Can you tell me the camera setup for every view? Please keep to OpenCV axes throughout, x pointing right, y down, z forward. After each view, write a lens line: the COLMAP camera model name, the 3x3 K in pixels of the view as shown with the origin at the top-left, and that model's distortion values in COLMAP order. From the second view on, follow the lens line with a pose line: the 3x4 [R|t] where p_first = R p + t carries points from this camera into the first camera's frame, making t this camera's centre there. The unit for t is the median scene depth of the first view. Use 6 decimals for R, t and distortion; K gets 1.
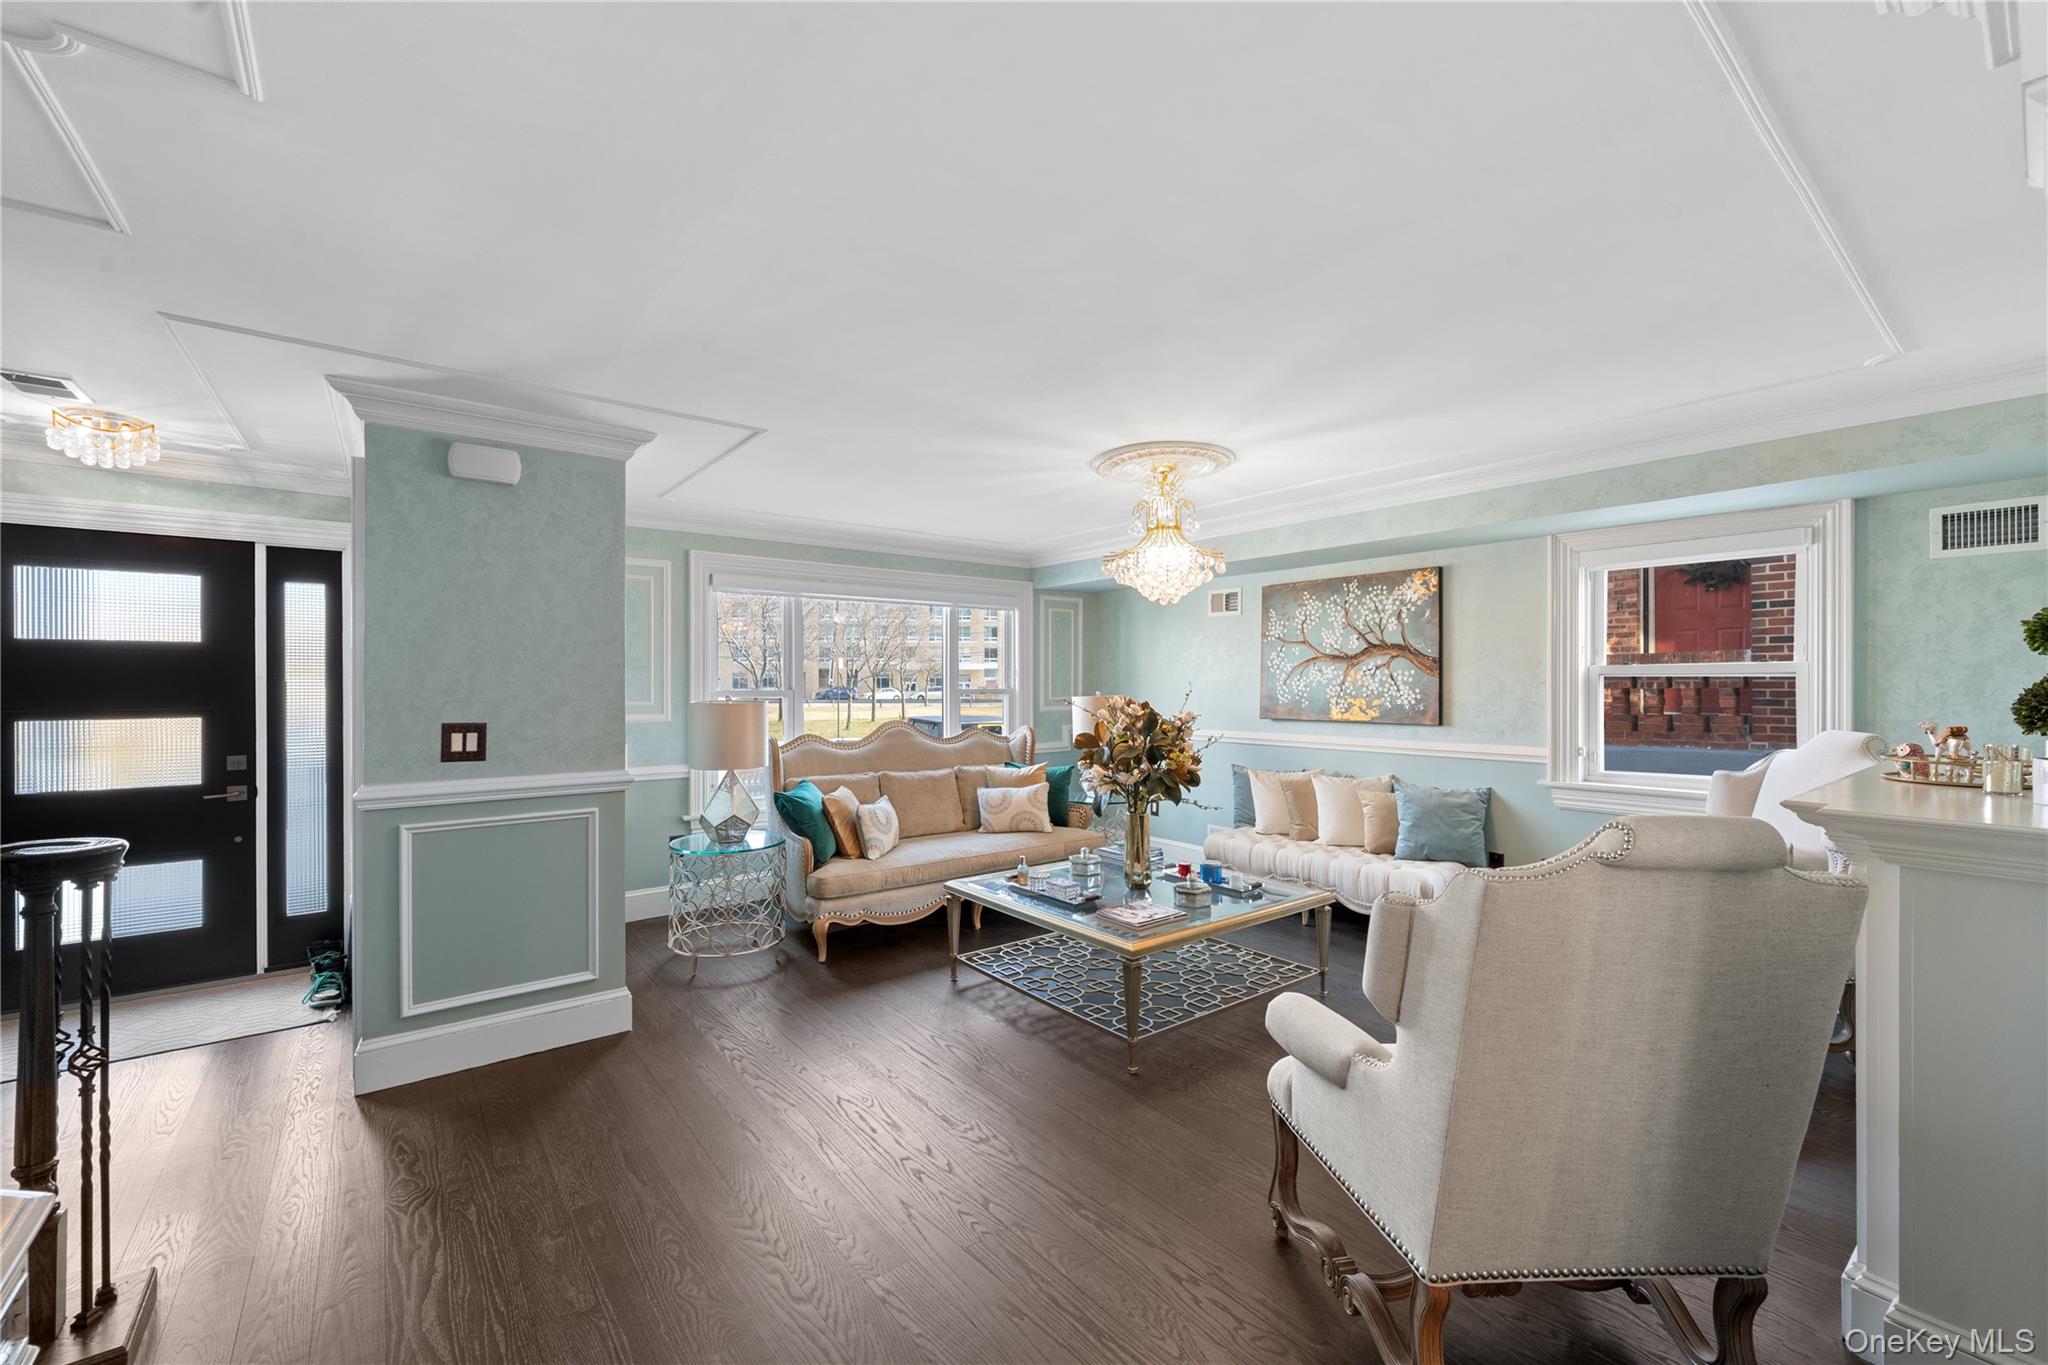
lens RADIAL K [[835.8, 0, 1023.8], [0, 835.8, 677.5], [0, 0, 1]] dist [-0.003704, -0.000787]
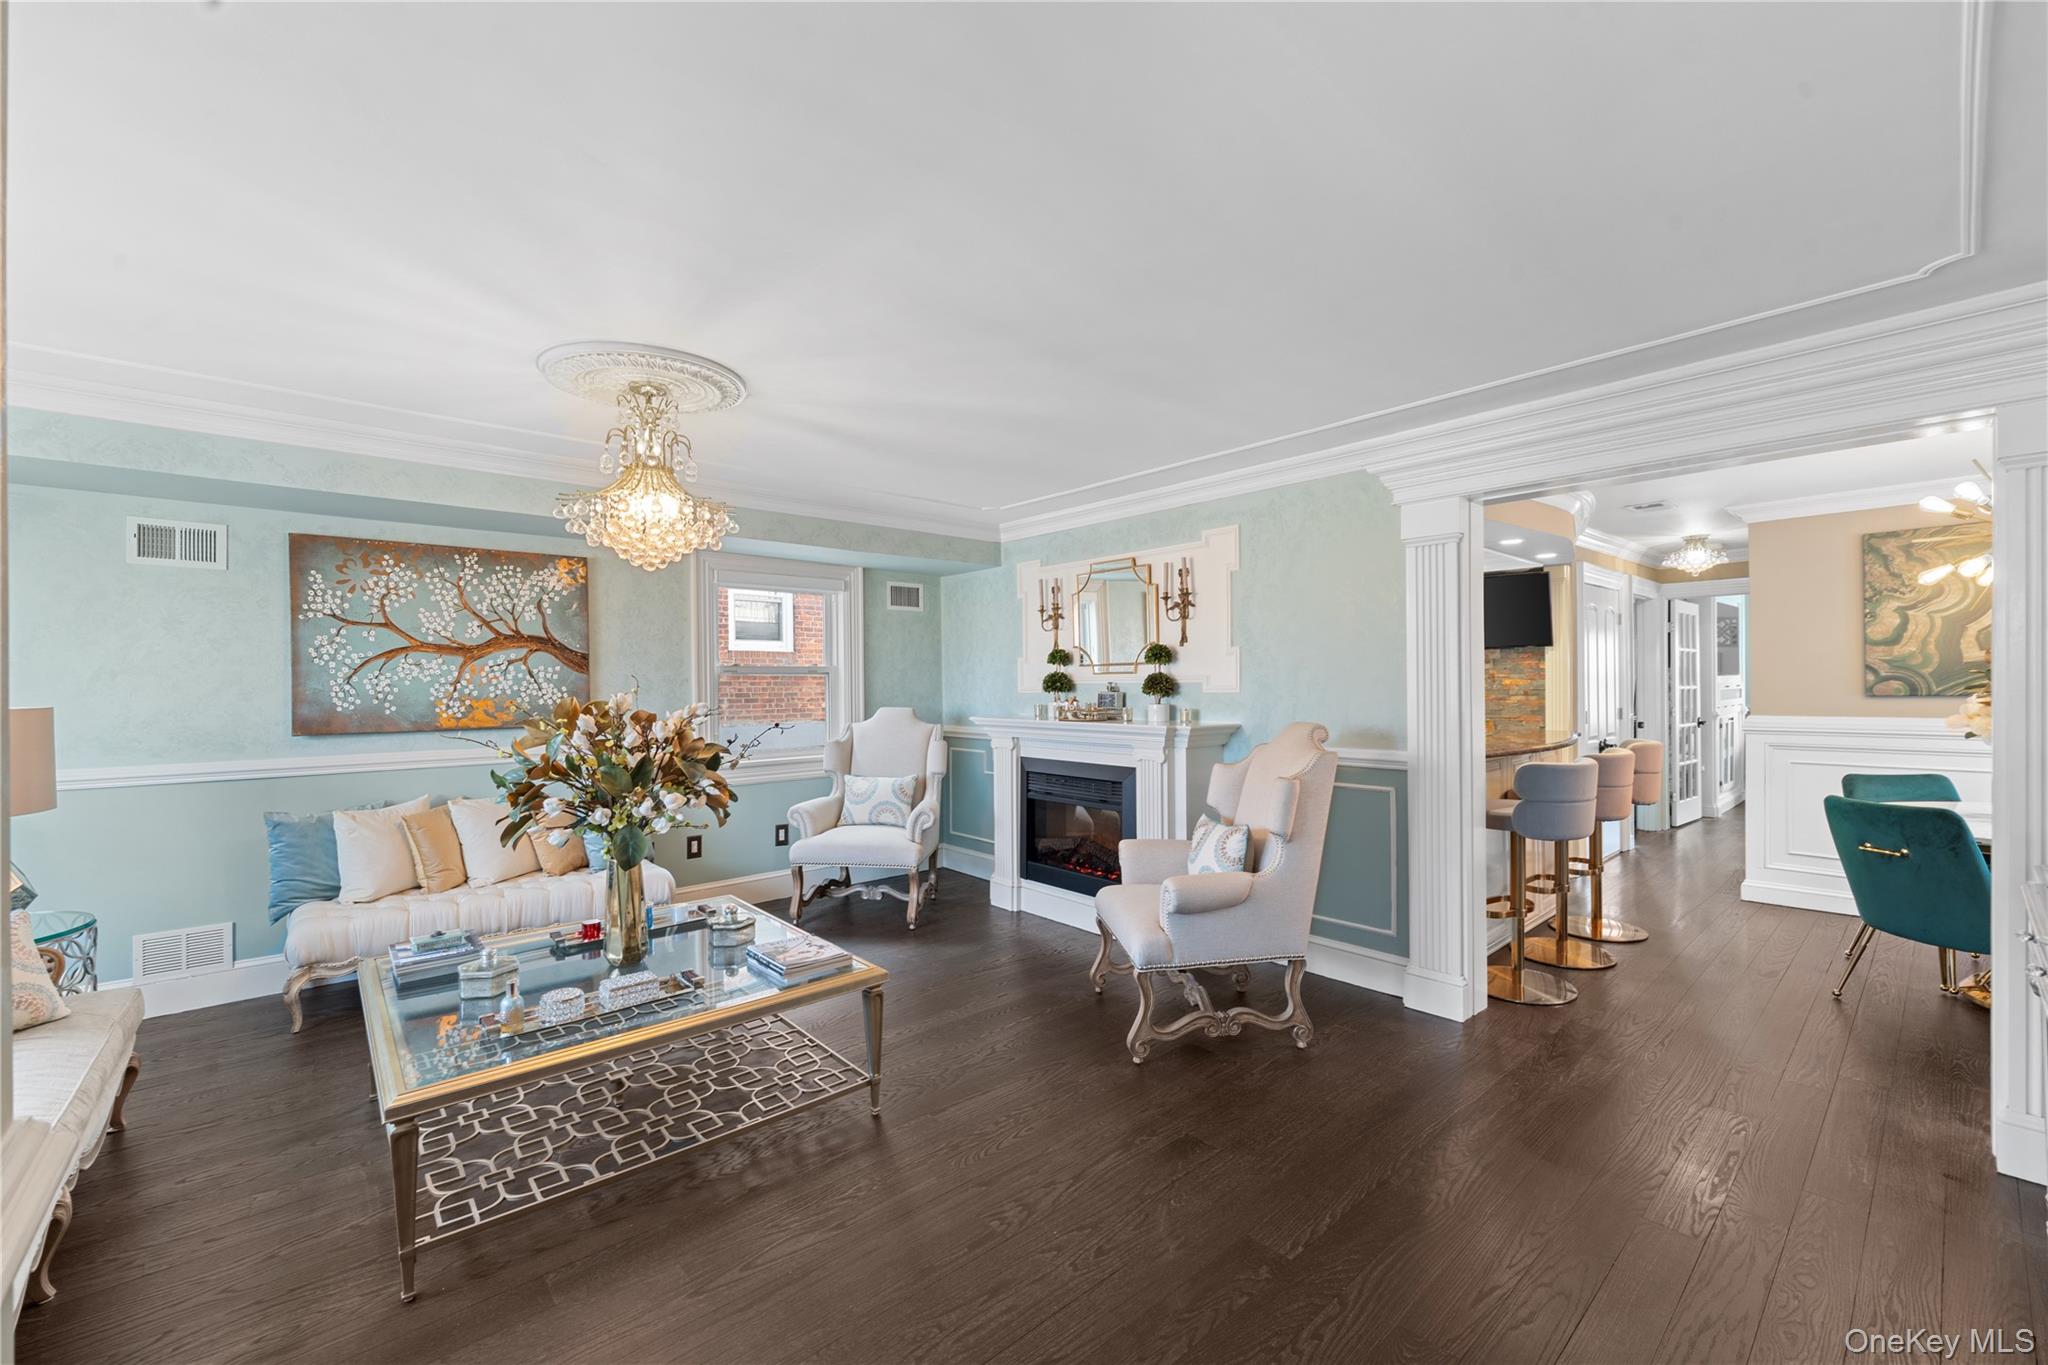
lens RADIAL K [[835.8, 0, 1020.7], [0, 835.8, 685.6], [0, 0, 1]] dist [-0.003704, -0.000787]
pose [[-0.067854, -0.000763, 0.997695, -0.454903], [0.001886, 0.999998, 0.000893, 0.011800], [-0.997693, 0.001942, -0.067853, 0.540197]]
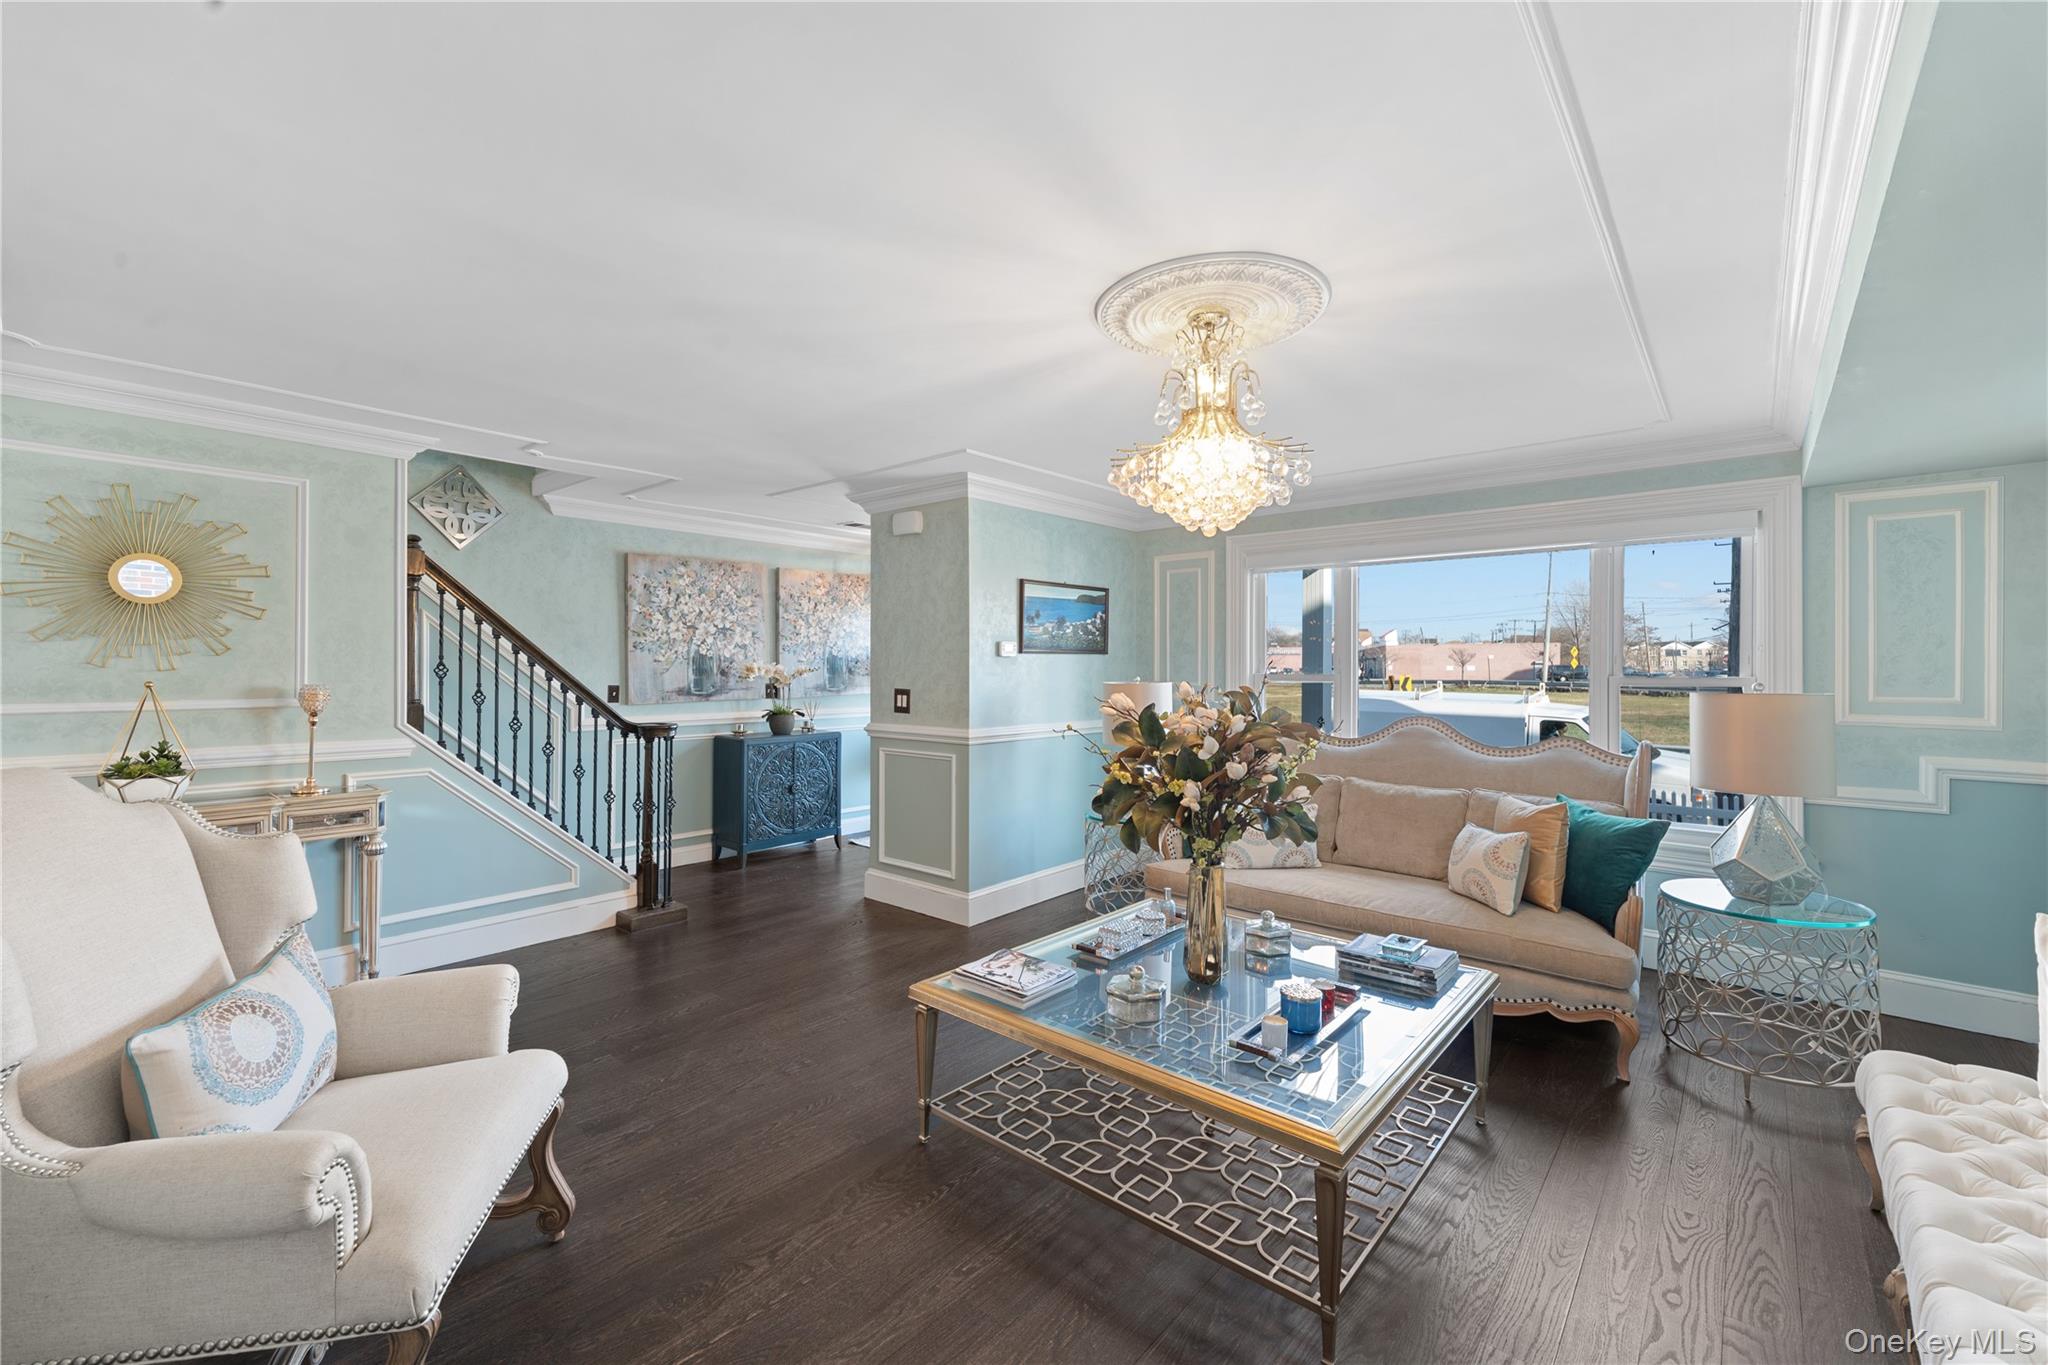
lens RADIAL K [[835.8, 0, 1019.0], [0, 835.8, 665.7], [0, 0, 1]] dist [-0.003704, -0.000787]
pose [[0.180062, -0.001124, -0.983655, 0.564056], [-0.000595, 0.999999, -0.001251, 0.007507], [0.983655, 0.000811, 0.180061, 0.563071]]
